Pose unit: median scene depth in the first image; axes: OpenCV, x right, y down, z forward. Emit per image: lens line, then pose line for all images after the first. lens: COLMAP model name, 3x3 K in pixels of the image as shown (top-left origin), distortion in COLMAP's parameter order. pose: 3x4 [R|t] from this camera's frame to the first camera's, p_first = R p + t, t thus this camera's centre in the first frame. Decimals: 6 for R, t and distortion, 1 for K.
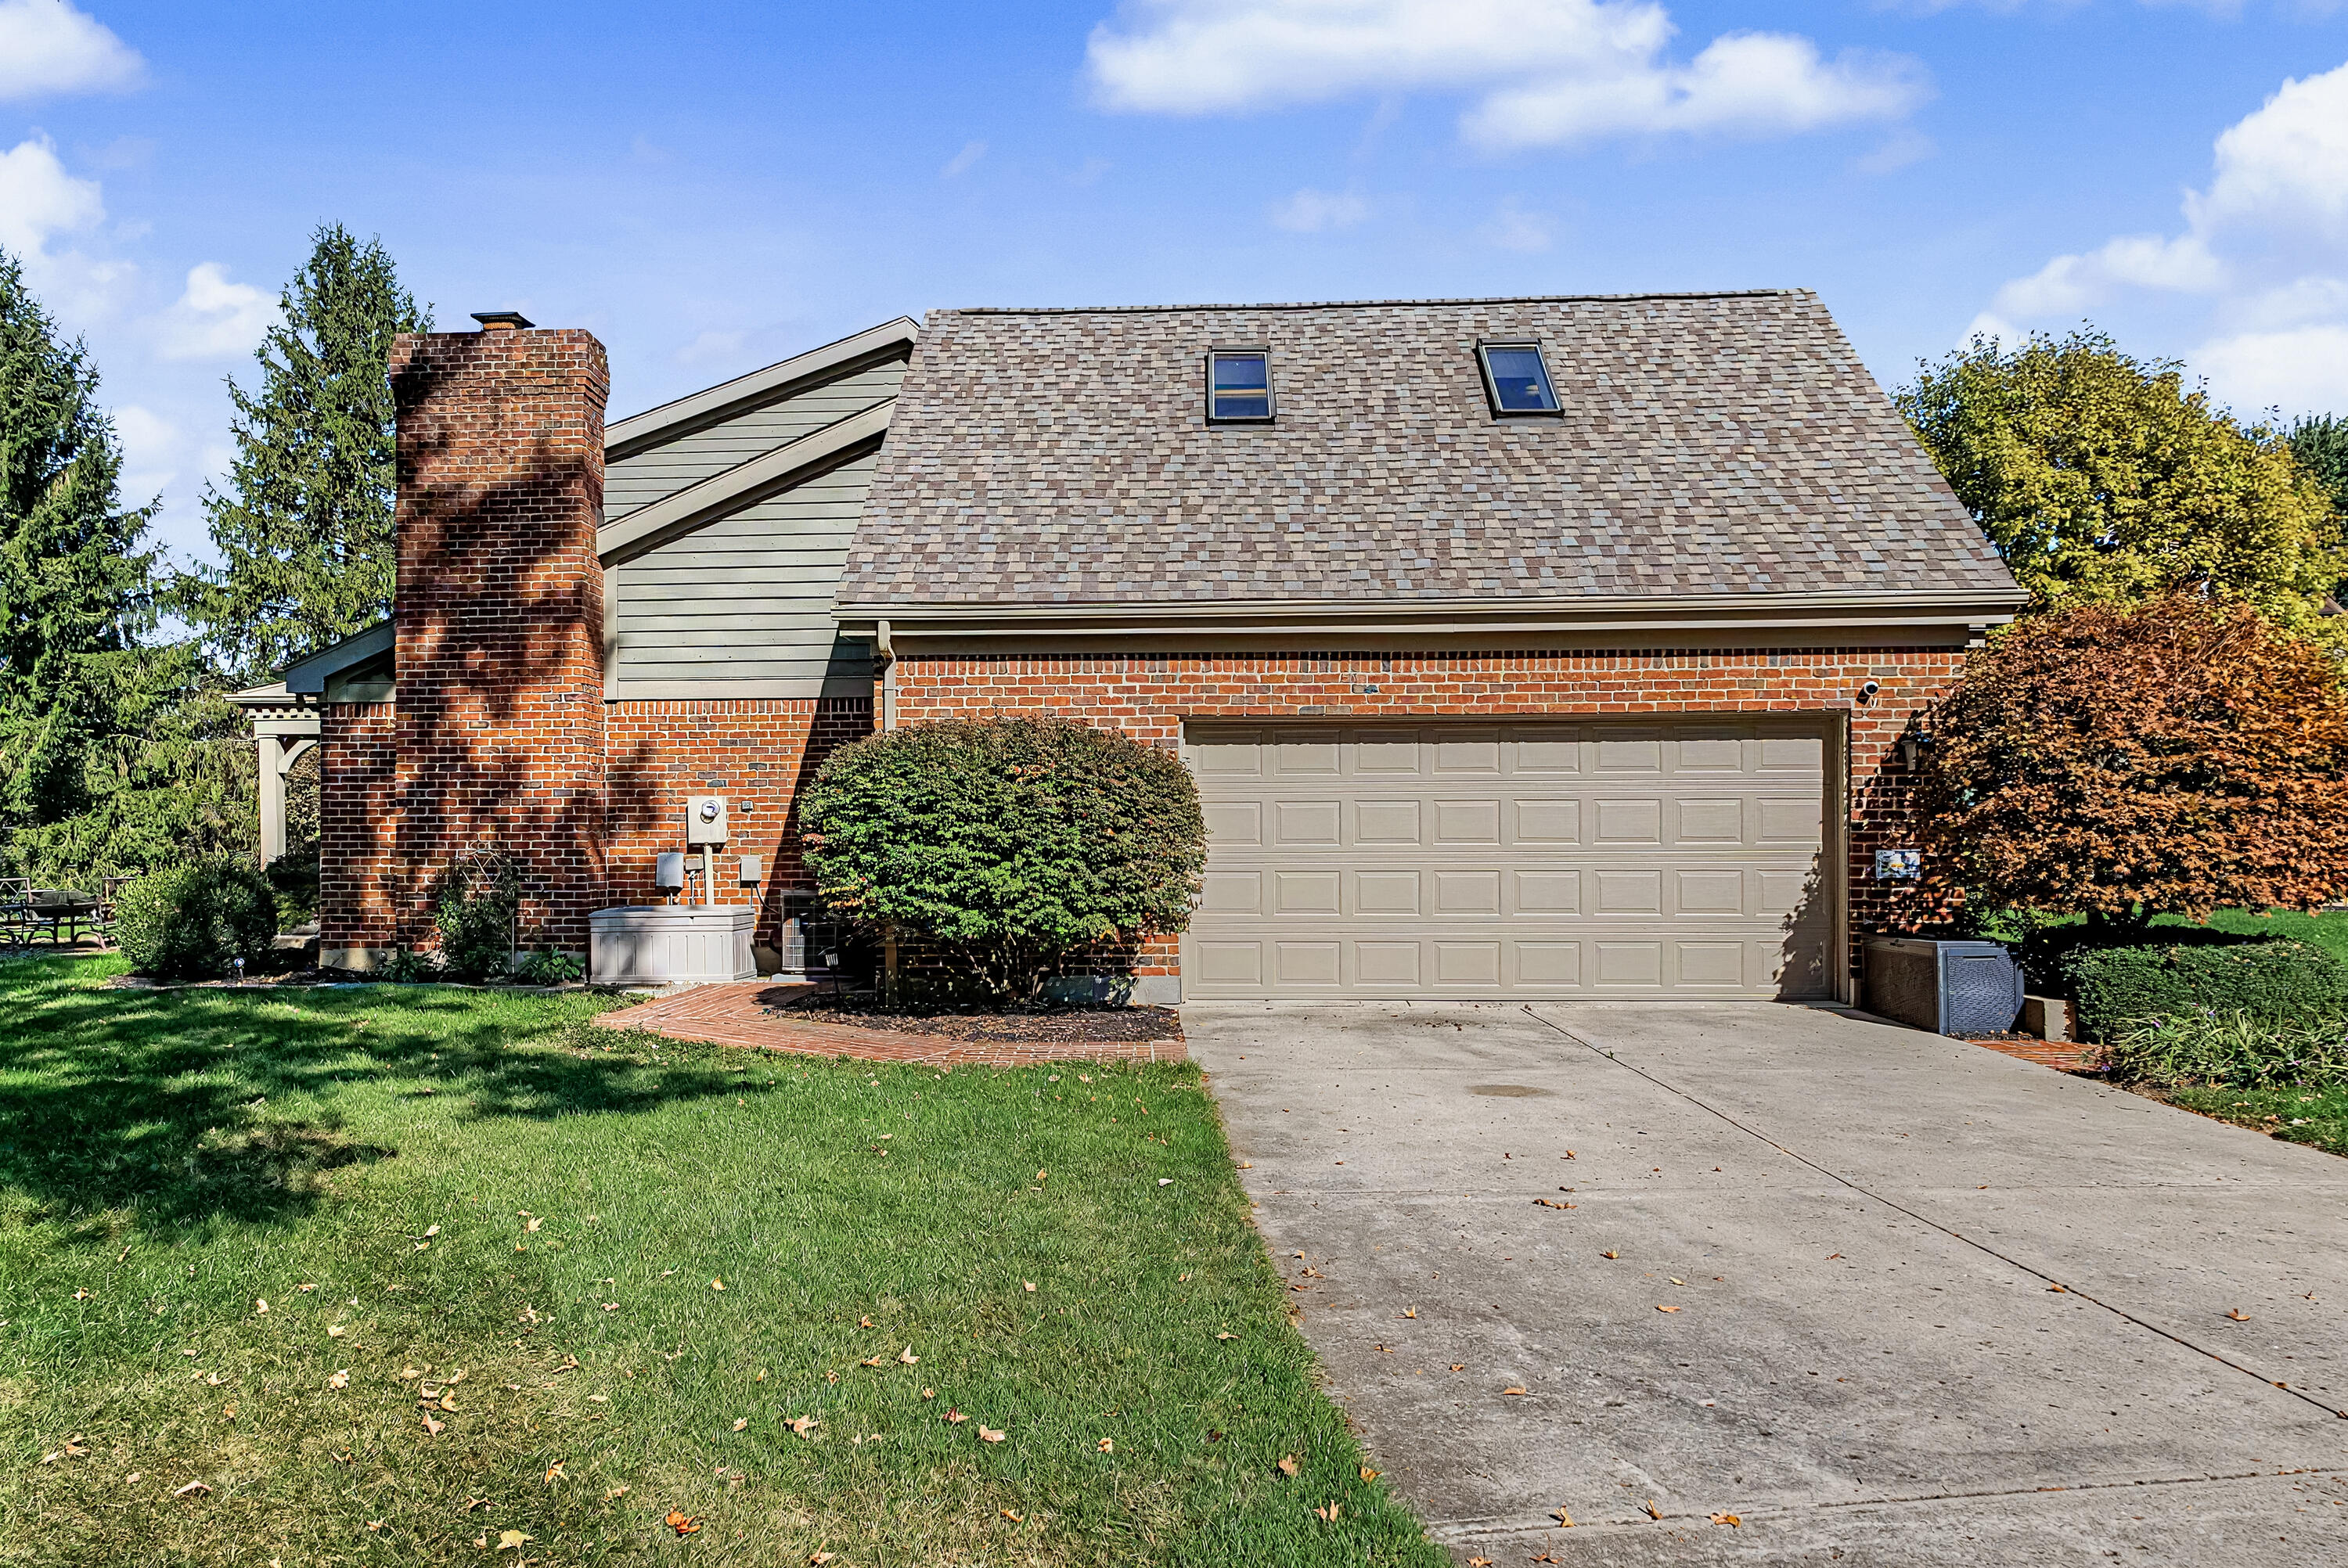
lens RADIAL K [[1748.8, 0, 1168.4], [0, 1748.8, 825.0], [0, 0, 1]] dist [-0.098606, 0.074440]
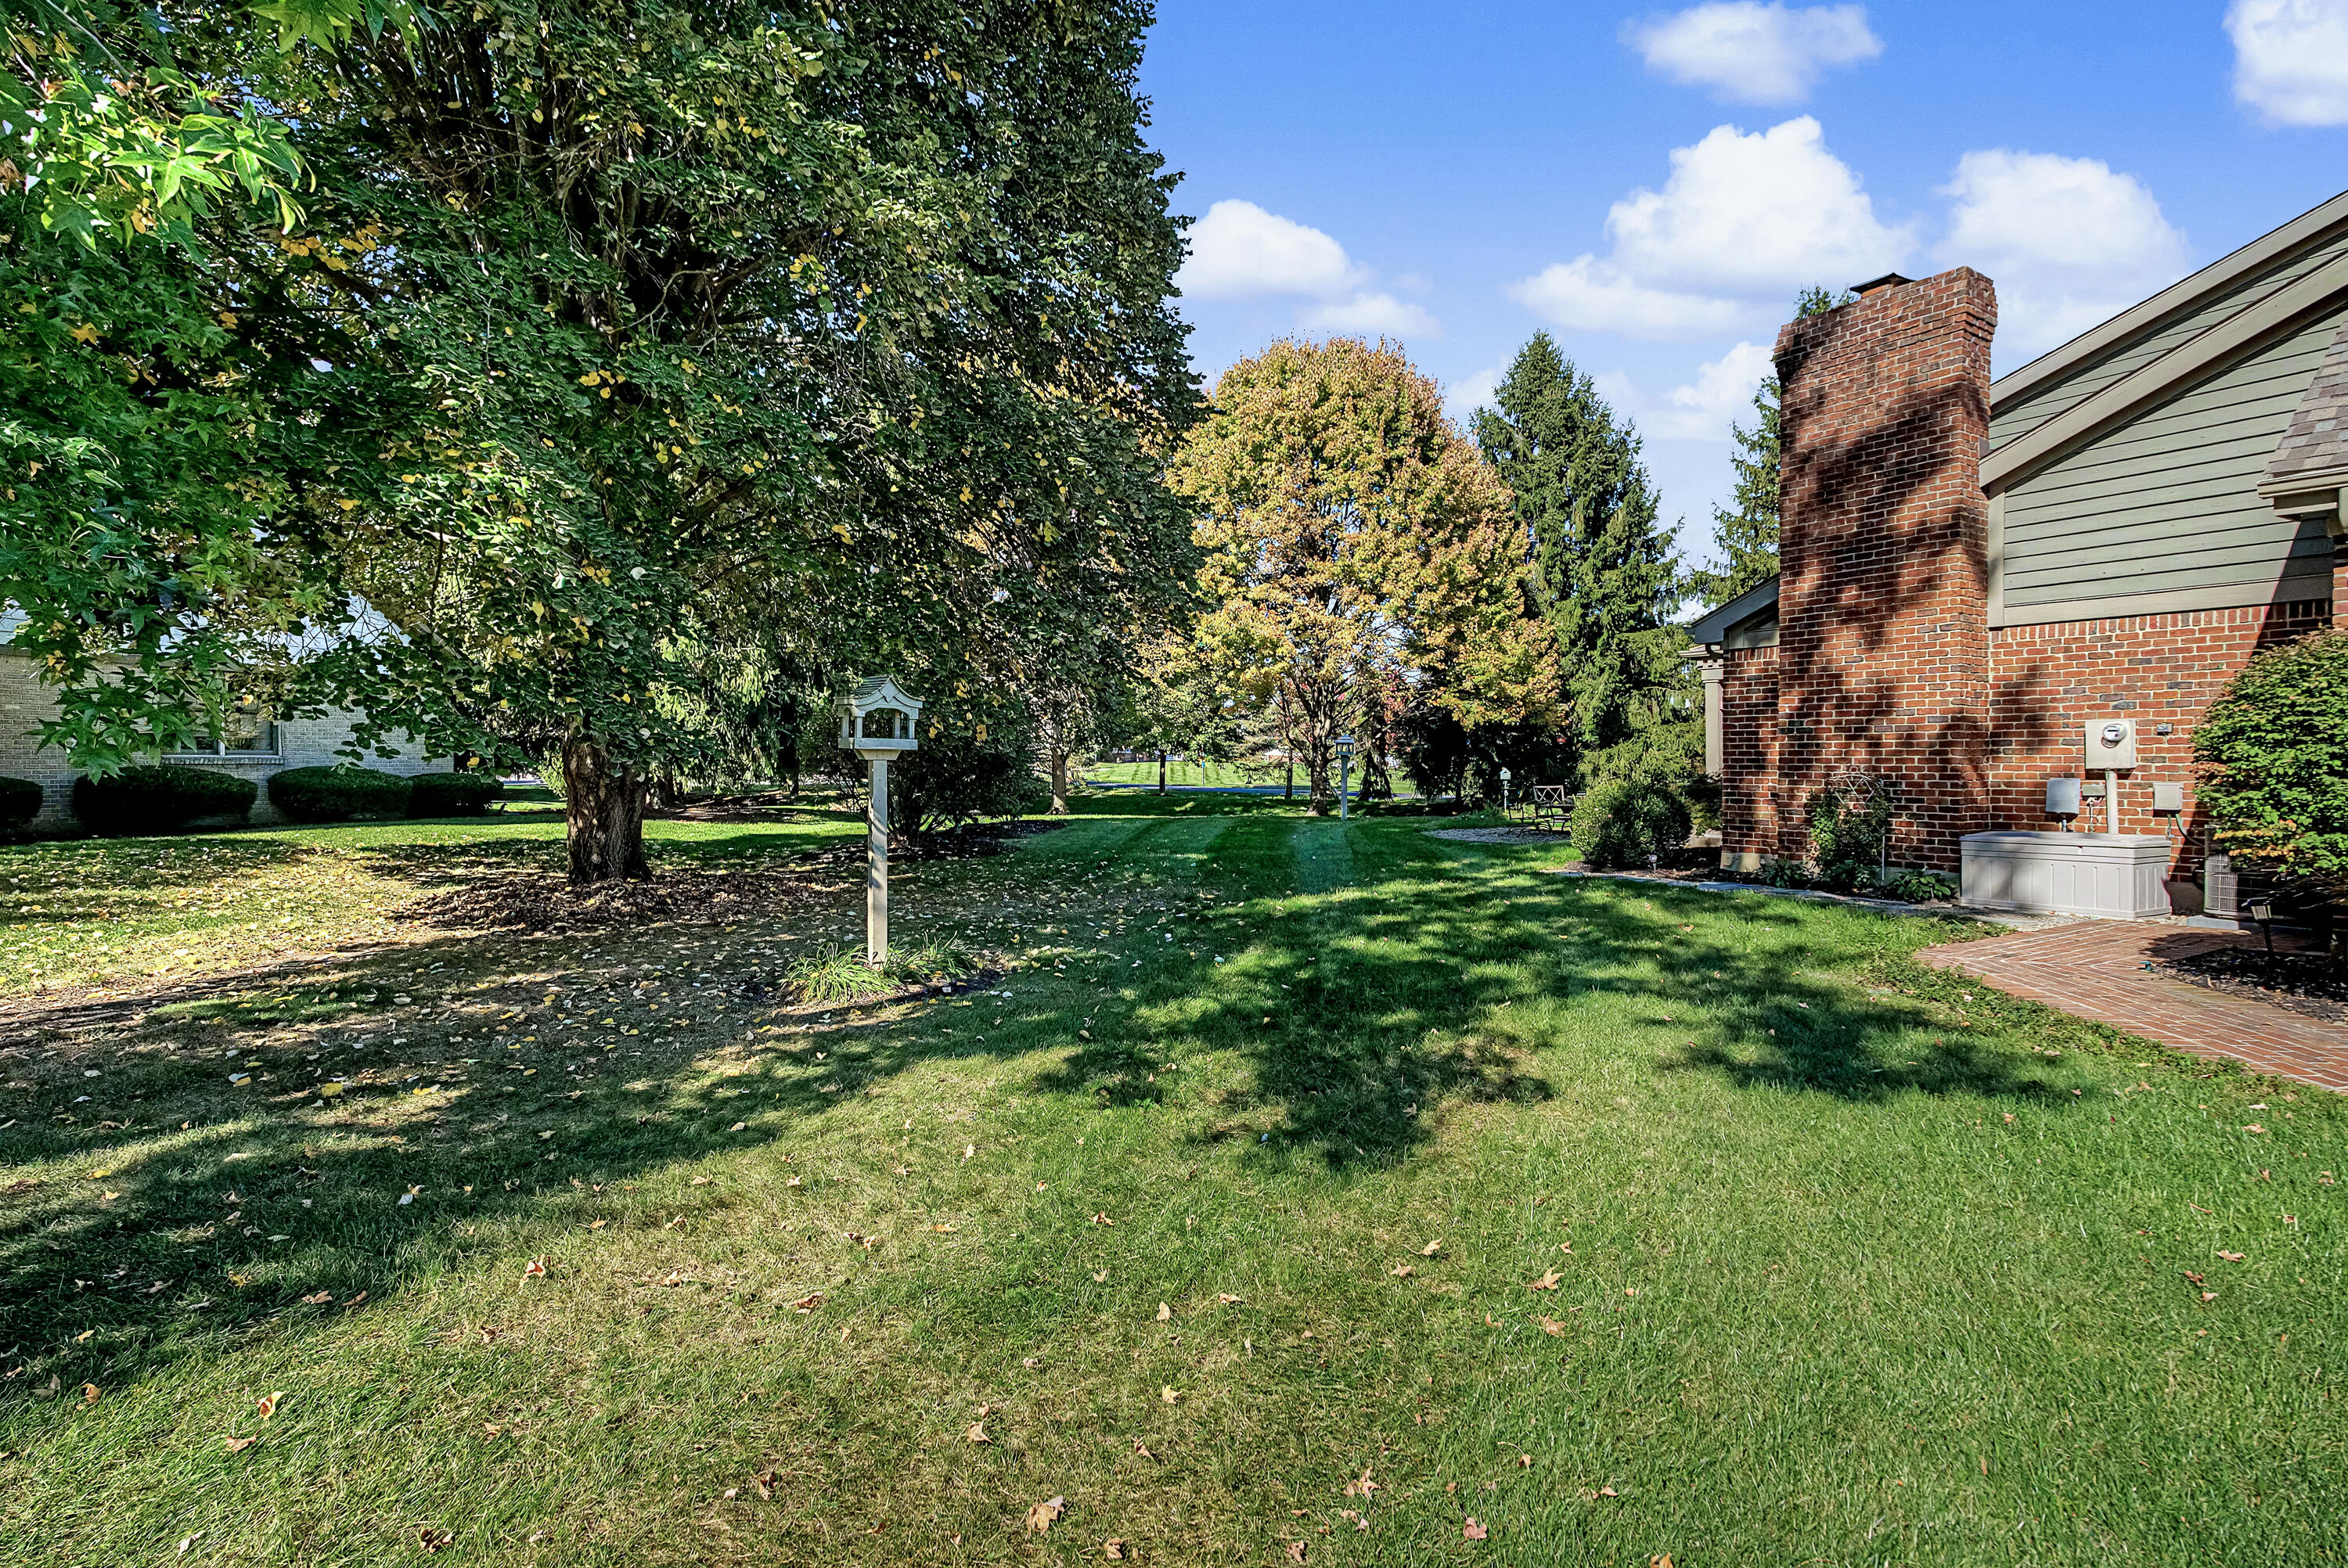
lens RADIAL K [[1175.9, 0, 1169.7], [0, 1175.9, 771.2], [0, 0, 1]] dist [0.000553, 0.000304]
pose [[0.550204, 0.013132, -0.834927, -0.010269], [0.003585, 0.999830, 0.018088, -0.001595], [0.835023, -0.012945, 0.550063, 0.213516]]
